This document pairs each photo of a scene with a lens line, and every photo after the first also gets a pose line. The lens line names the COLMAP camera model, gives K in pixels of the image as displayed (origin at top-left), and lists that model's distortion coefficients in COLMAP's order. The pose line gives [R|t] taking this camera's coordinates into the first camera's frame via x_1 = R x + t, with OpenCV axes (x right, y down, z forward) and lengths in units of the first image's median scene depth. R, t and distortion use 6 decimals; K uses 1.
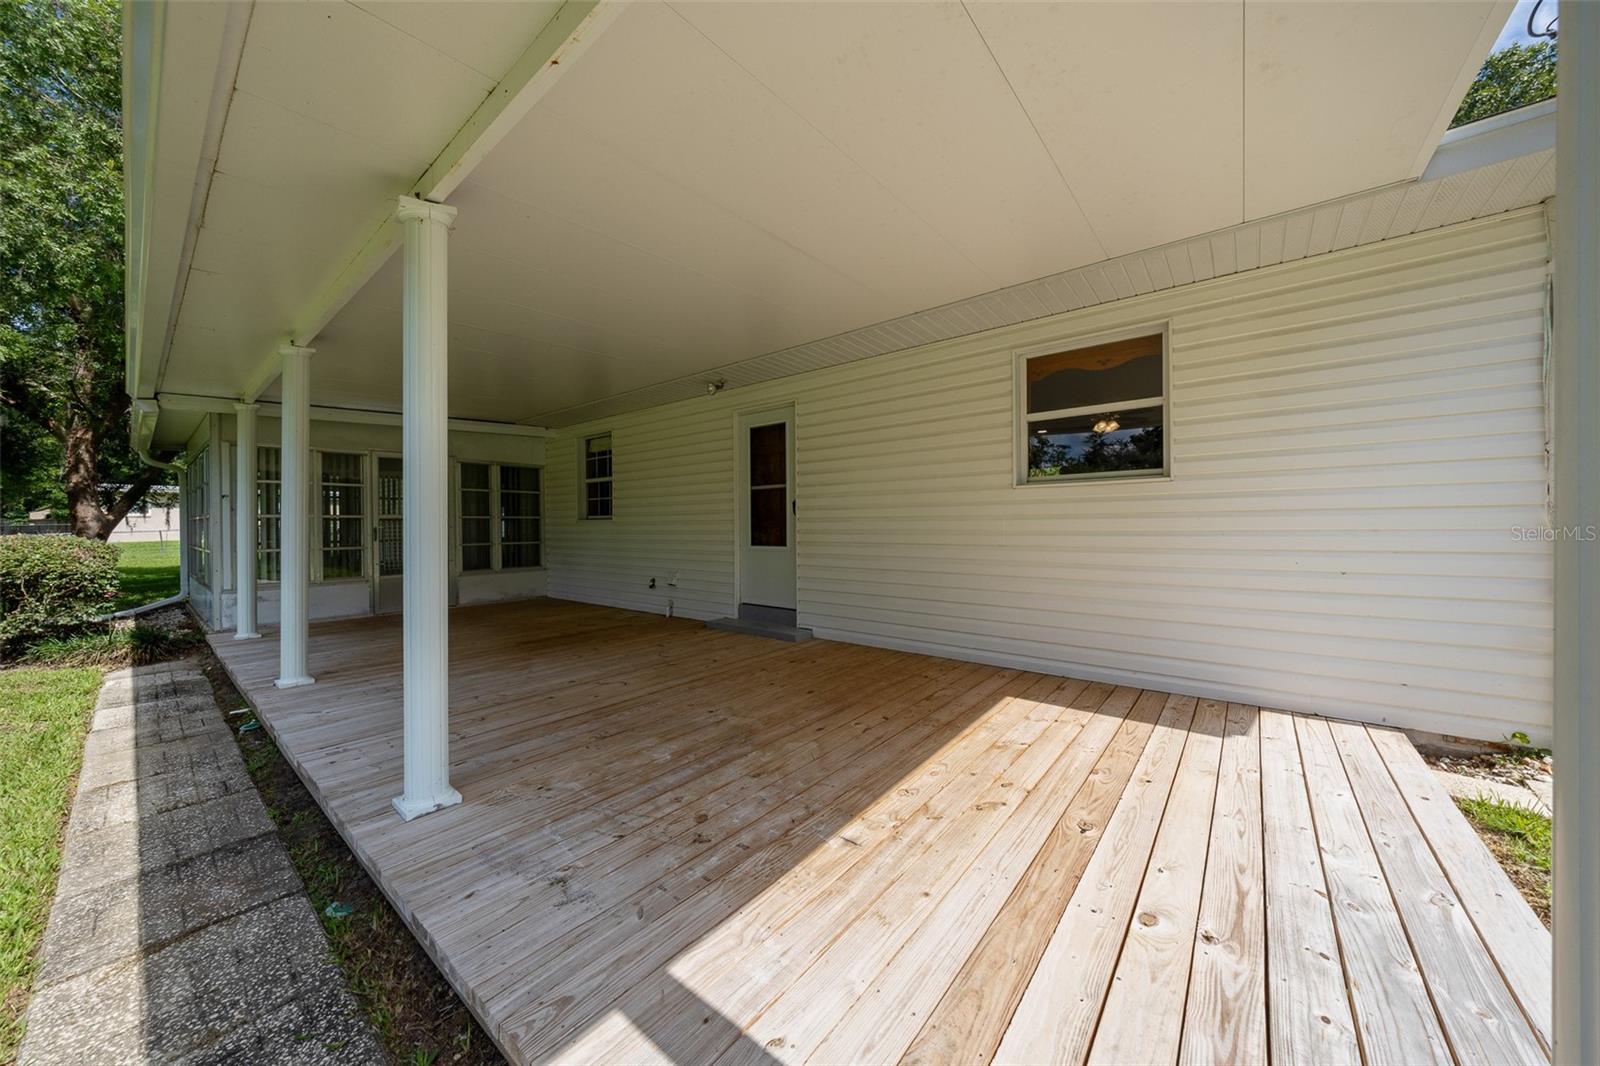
lens RADIAL K [[548.2, 0, 798.6], [0, 548.2, 529.7], [0, 0, 1]] dist [-0.007363, 0.000358]
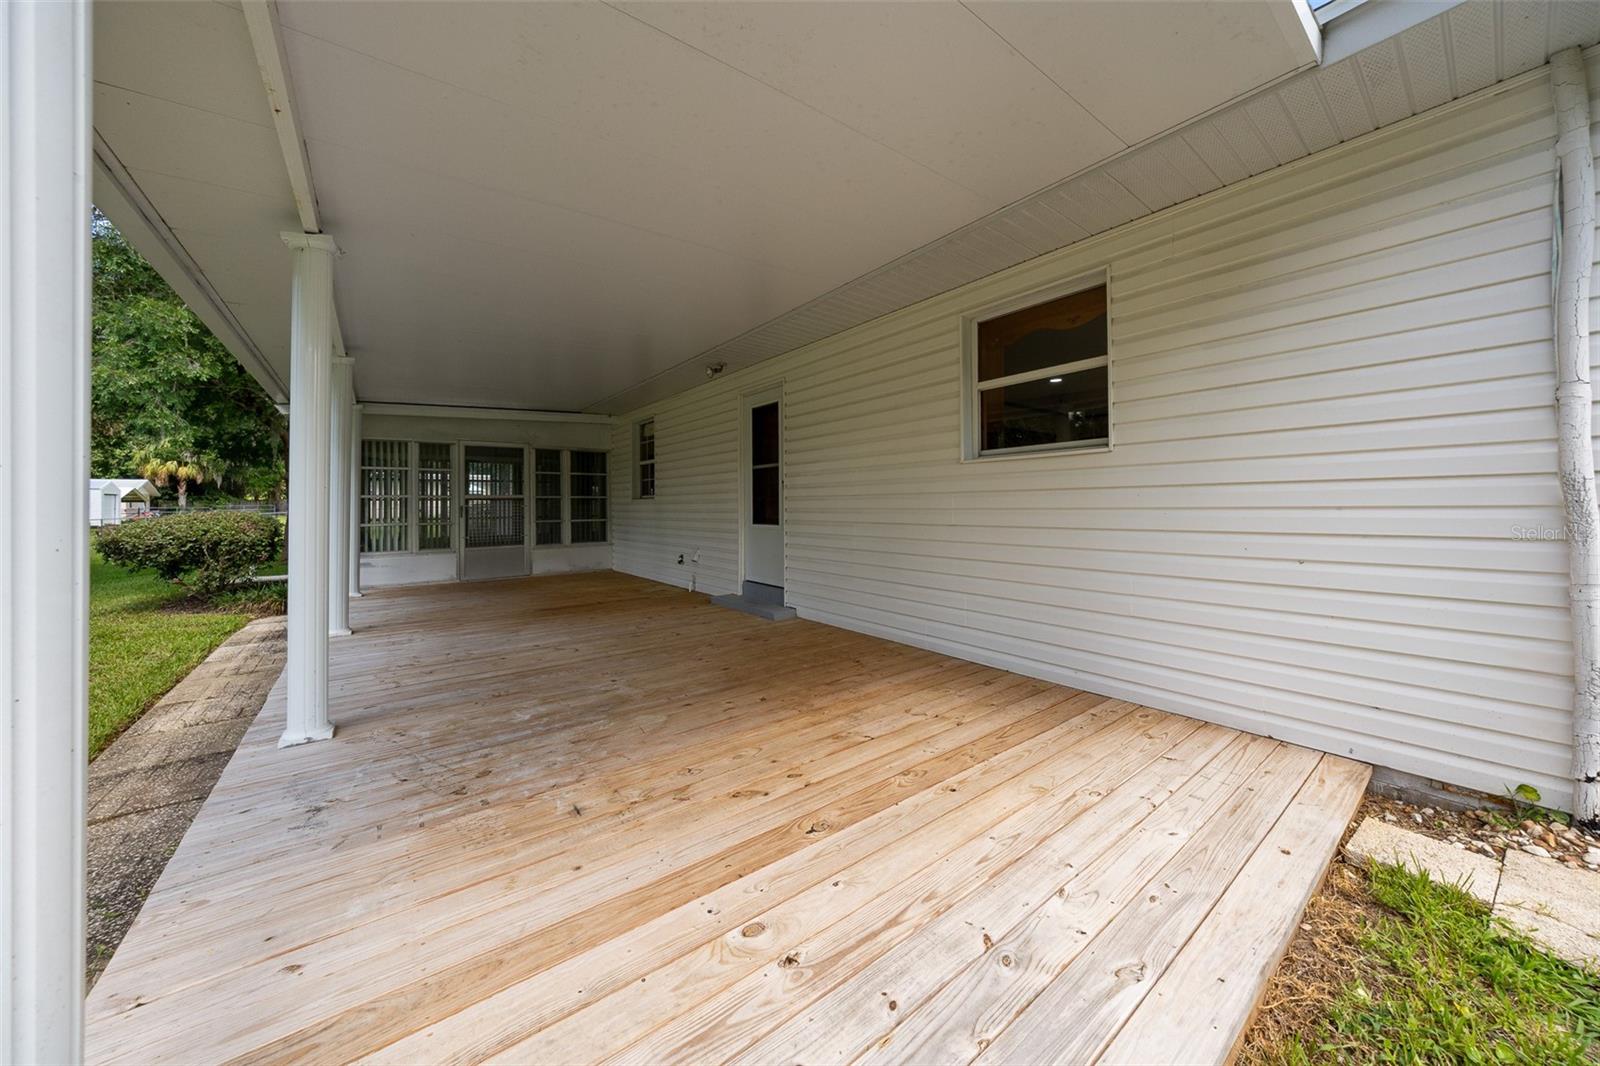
lens RADIAL K [[548.2, 0, 802.9], [0, 548.2, 503.2], [0, 0, 1]] dist [-0.007363, 0.000358]
pose [[0.975287, -0.000471, -0.220942, 0.381552], [-0.002122, 0.999932, -0.011498, 0.003020], [0.220933, 0.011683, 0.975219, 0.046555]]
